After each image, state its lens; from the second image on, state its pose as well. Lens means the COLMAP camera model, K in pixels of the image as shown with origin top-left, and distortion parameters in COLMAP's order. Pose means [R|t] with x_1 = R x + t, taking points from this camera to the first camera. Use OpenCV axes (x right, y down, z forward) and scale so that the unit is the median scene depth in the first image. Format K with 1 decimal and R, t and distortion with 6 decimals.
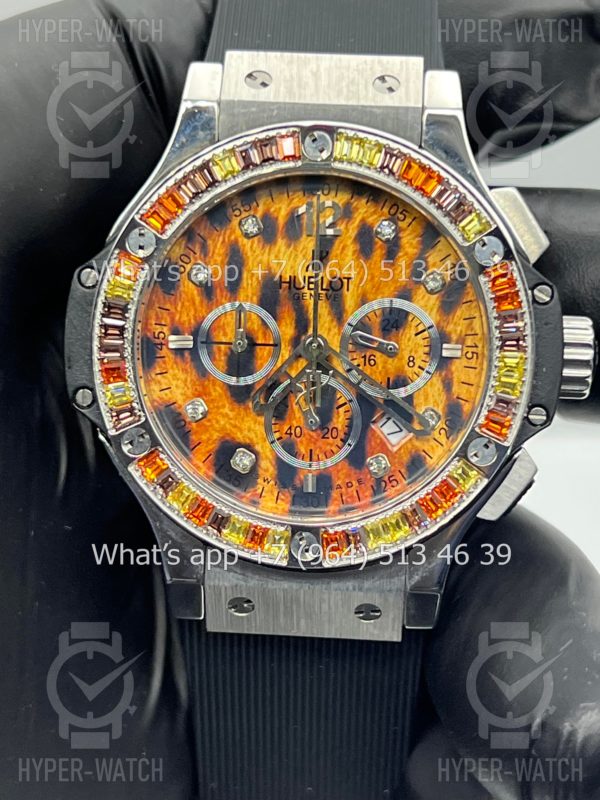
lens RADIAL K [[1898.5, 0, 300.0], [0, 1898.5, 400.0], [0, 0, 1]] dist [0.122717, -0.175345]
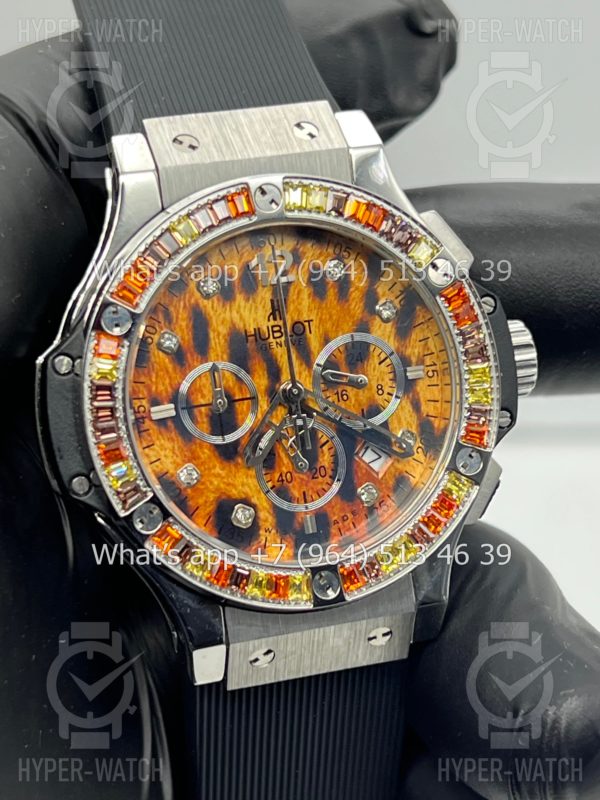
lens RADIAL K [[1898.5, 0, 300.0], [0, 1898.5, 400.0], [0, 0, 1]] dist [0.122717, -0.175345]
pose [[0.933991, -0.180653, 0.308263, -0.303211], [0.184211, 0.982726, 0.017781, -0.041215], [-0.306150, 0.040178, 0.951135, 0.025451]]
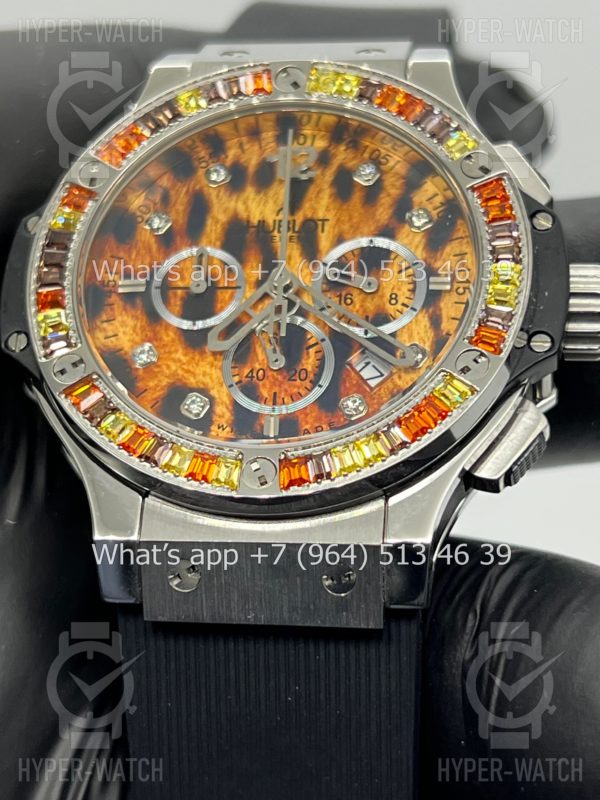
lens RADIAL K [[1898.5, 0, 300.0], [0, 1898.5, 400.0], [0, 0, 1]] dist [0.122717, -0.175345]
pose [[0.996483, -0.009391, -0.083265, 0.087653], [-0.031558, 0.878470, -0.476754, 0.433500], [0.077623, 0.477706, 0.875084, 0.261181]]
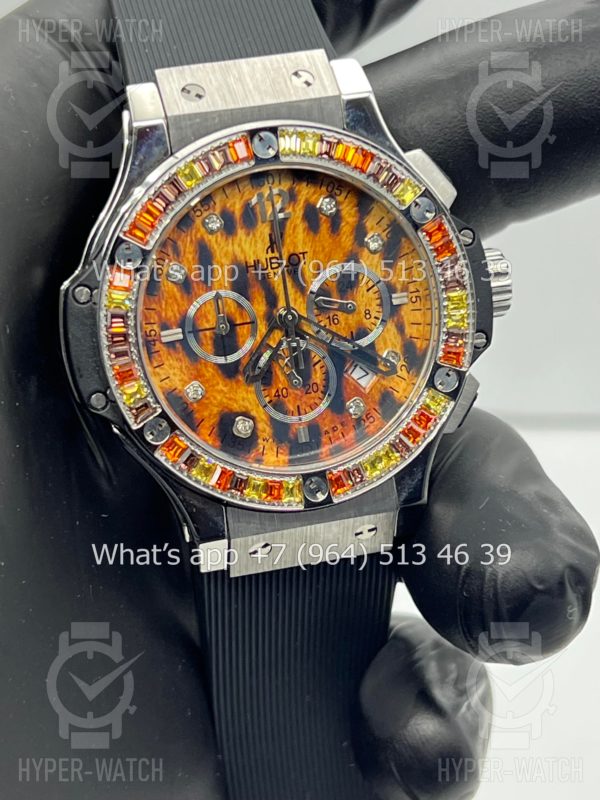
lens RADIAL K [[1898.5, 0, 300.0], [0, 1898.5, 400.0], [0, 0, 1]] dist [0.122717, -0.175345]
pose [[0.947943, -0.199509, 0.248193, -0.278458], [0.178621, 0.978380, 0.104247, -0.097134], [-0.263625, -0.054488, 0.963085, -0.108447]]
